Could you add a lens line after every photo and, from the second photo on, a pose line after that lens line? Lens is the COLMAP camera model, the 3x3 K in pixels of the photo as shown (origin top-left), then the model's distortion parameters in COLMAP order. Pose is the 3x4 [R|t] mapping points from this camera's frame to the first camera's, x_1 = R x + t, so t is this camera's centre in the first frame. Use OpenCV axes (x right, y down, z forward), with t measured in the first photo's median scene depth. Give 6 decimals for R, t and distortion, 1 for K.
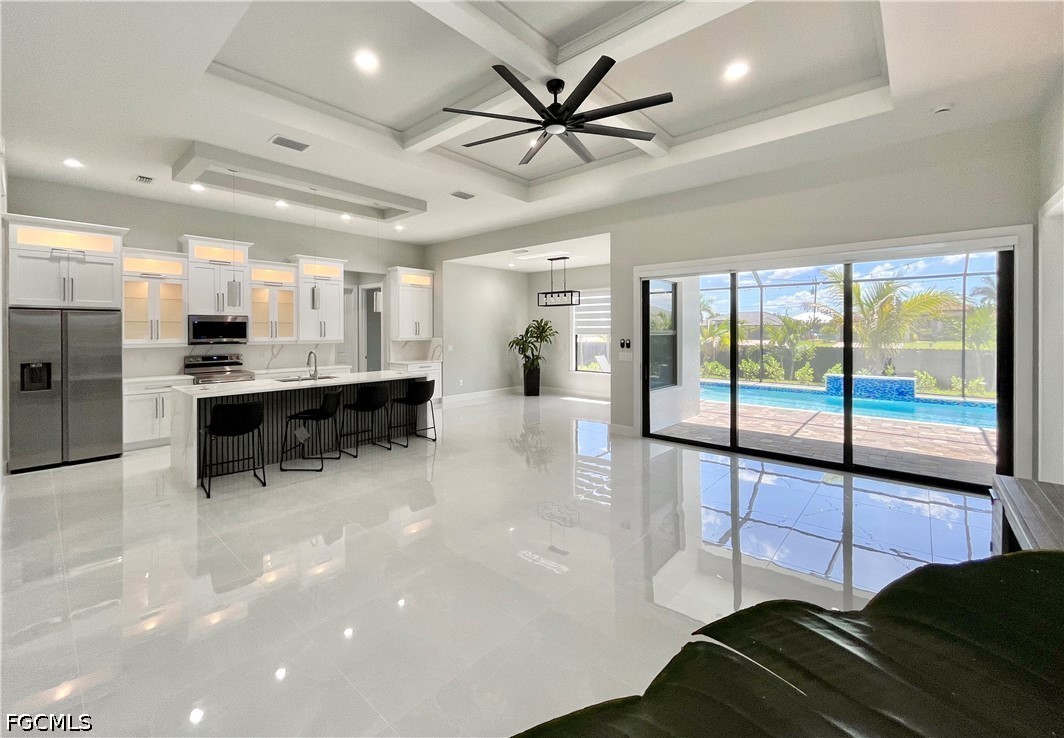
lens RADIAL K [[444.4, 0, 530.6], [0, 444.4, 333.6], [0, 0, 1]] dist [-0.000084, -0.000030]
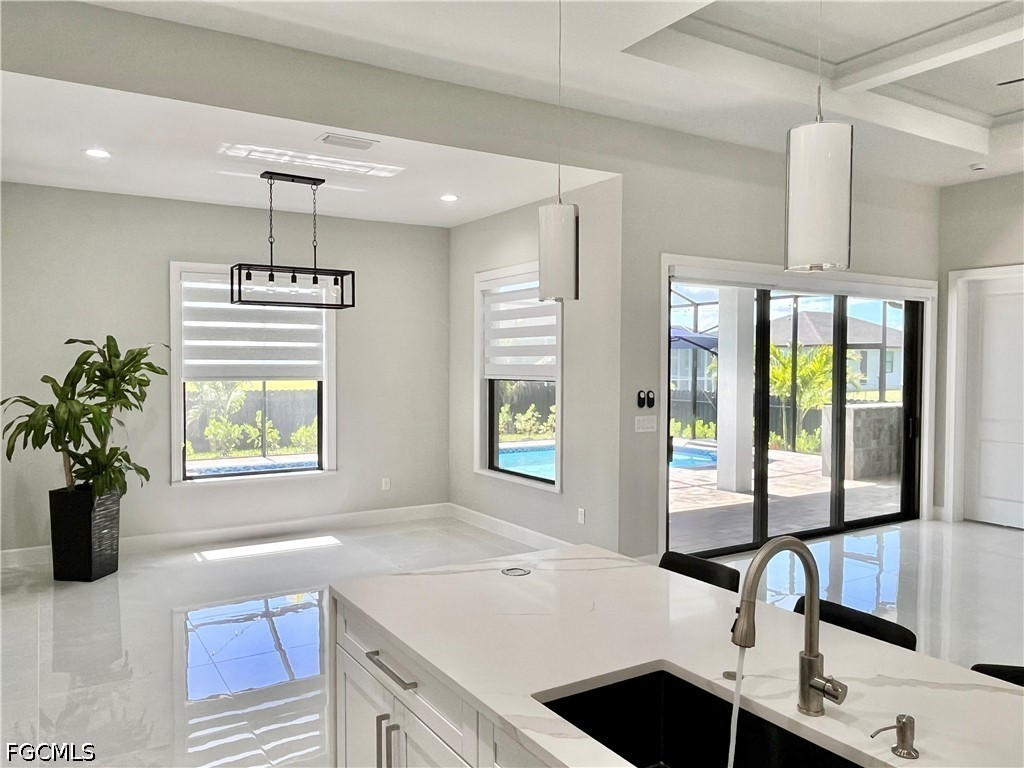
lens RADIAL K [[760.8, 0, 512.0], [0, 760.8, 384.0], [0, 0, 1]] dist [-0.001641, -0.001197]
pose [[0.288326, -0.028212, 0.957117, -0.497530], [0.003675, 0.999591, 0.028357, -0.015344], [-0.957525, -0.004659, 0.288312, 0.648505]]
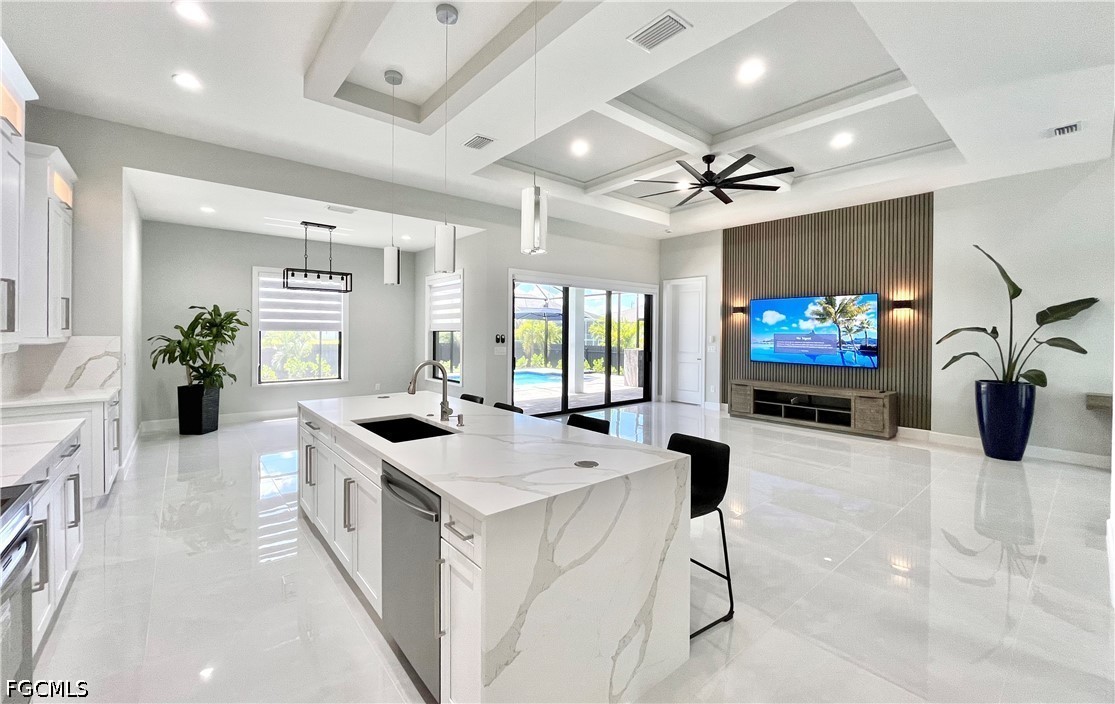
lens RADIAL K [[447.4, 0, 553.4], [0, 447.4, 333.7], [0, 0, 1]] dist [-0.000200, 0.000095]
pose [[0.157220, -0.002150, 0.987561, -0.601087], [-0.000399, 0.999997, 0.002241, 0.005640], [-0.987563, -0.000746, 0.157219, 0.512119]]
